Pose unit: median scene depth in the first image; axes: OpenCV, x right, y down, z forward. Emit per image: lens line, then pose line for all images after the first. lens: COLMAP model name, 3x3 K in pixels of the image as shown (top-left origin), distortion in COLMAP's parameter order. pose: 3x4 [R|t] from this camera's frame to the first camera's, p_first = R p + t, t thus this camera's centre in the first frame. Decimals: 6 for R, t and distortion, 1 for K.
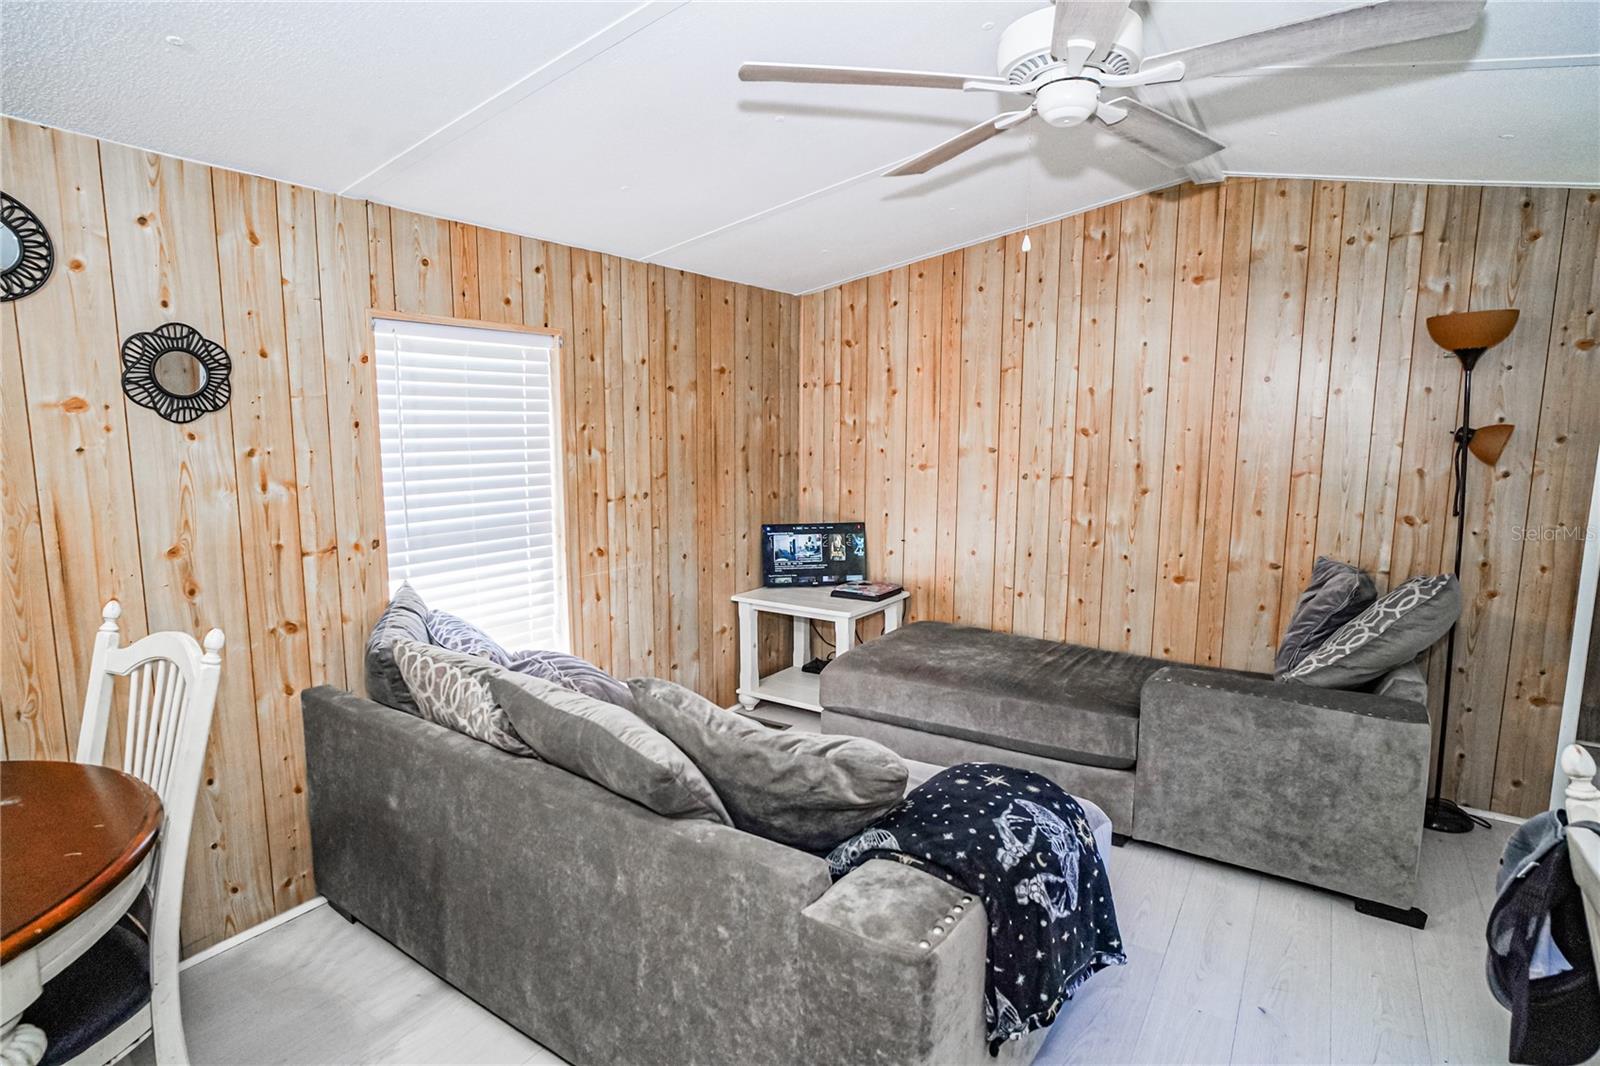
lens RADIAL K [[830.0, 0, 797.5], [0, 830.0, 531.3], [0, 0, 1]] dist [-0.037018, 0.006316]
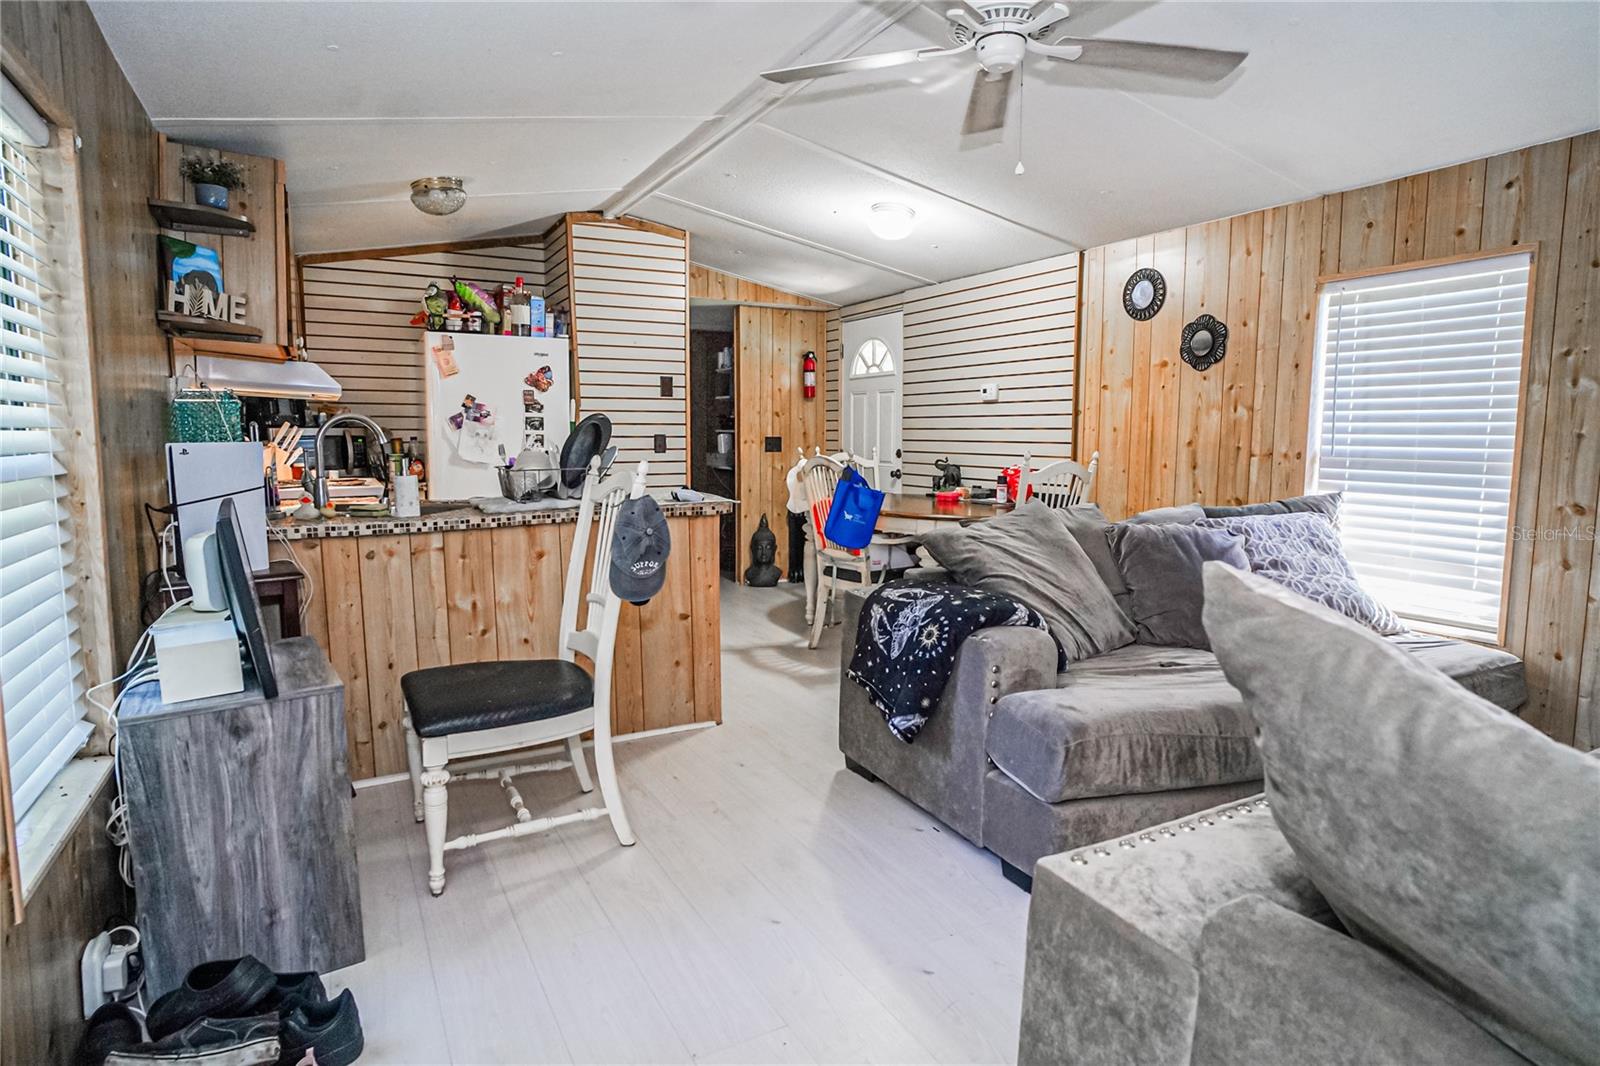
lens RADIAL K [[830.0, 0, 798.2], [0, 830.0, 530.6], [0, 0, 1]] dist [-0.037018, 0.006316]
pose [[-0.485813, 0.092697, -0.869134, 0.717696], [-0.124795, 0.976817, 0.173938, 0.003342], [0.865108, 0.192965, -0.462982, 0.642442]]
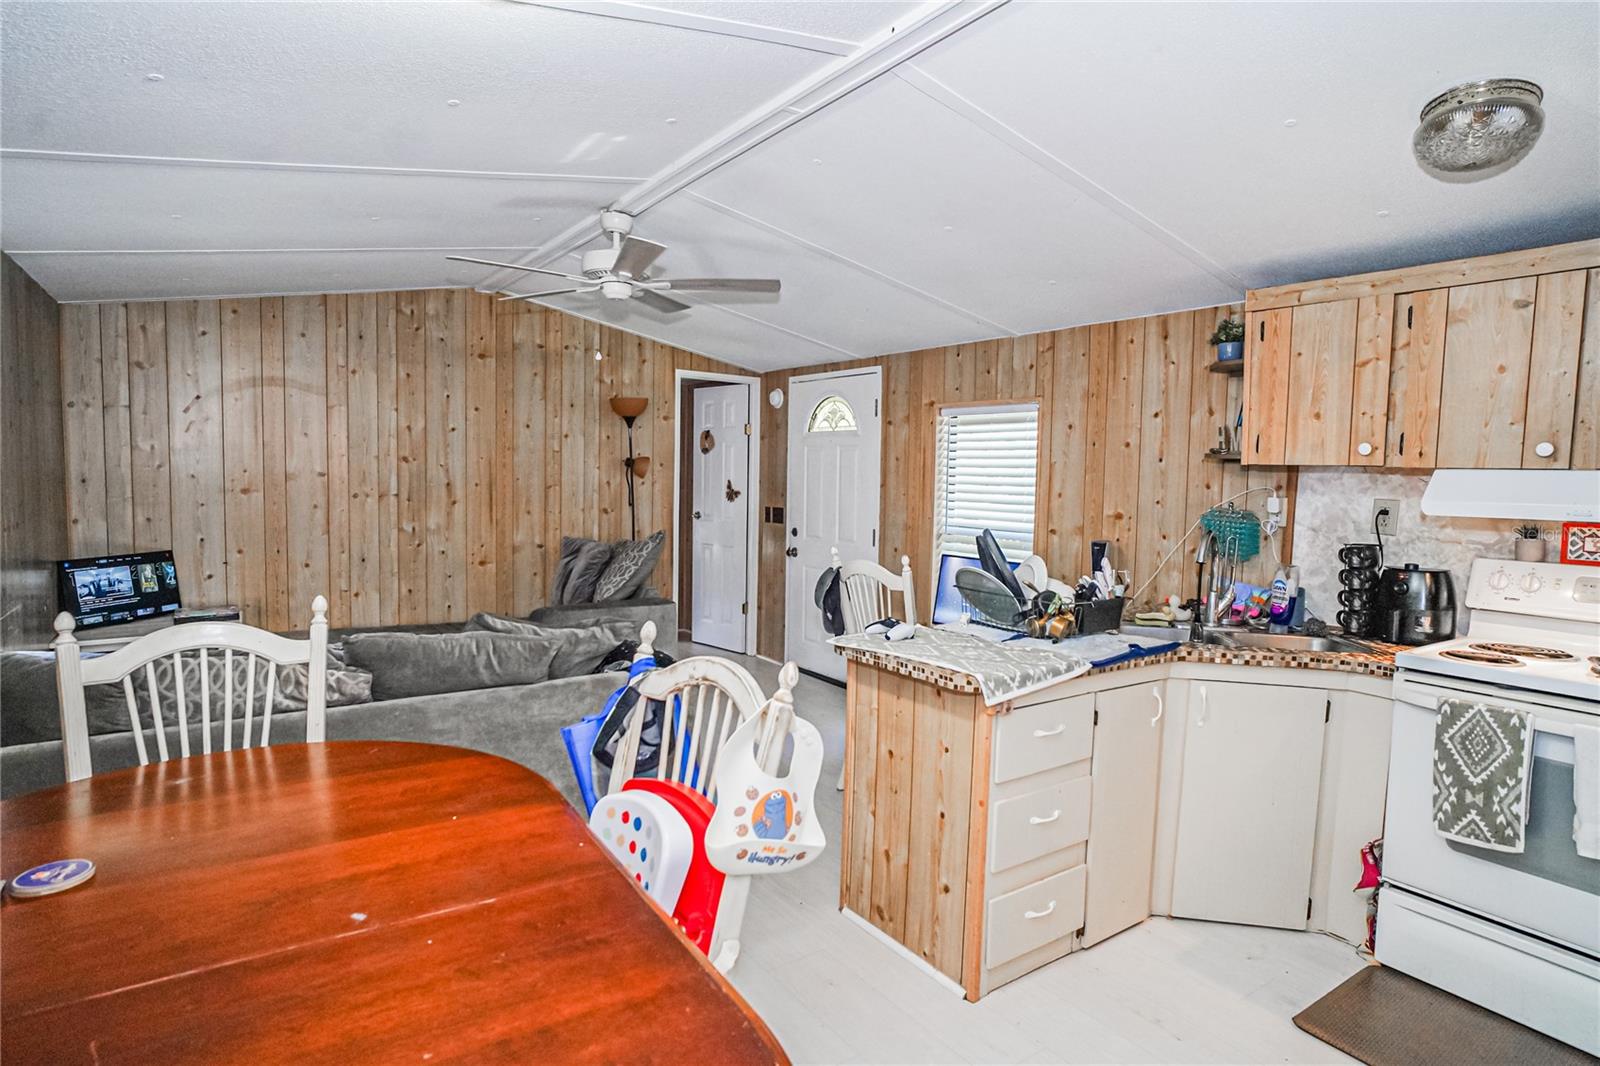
lens RADIAL K [[830.0, 0, 798.4], [0, 830.0, 534.4], [0, 0, 1]] dist [-0.037018, 0.006316]
pose [[0.383036, -0.064910, 0.921450, -0.666362], [0.106035, 0.994024, 0.025945, 0.031442], [-0.917627, 0.087768, 0.387630, -0.061765]]
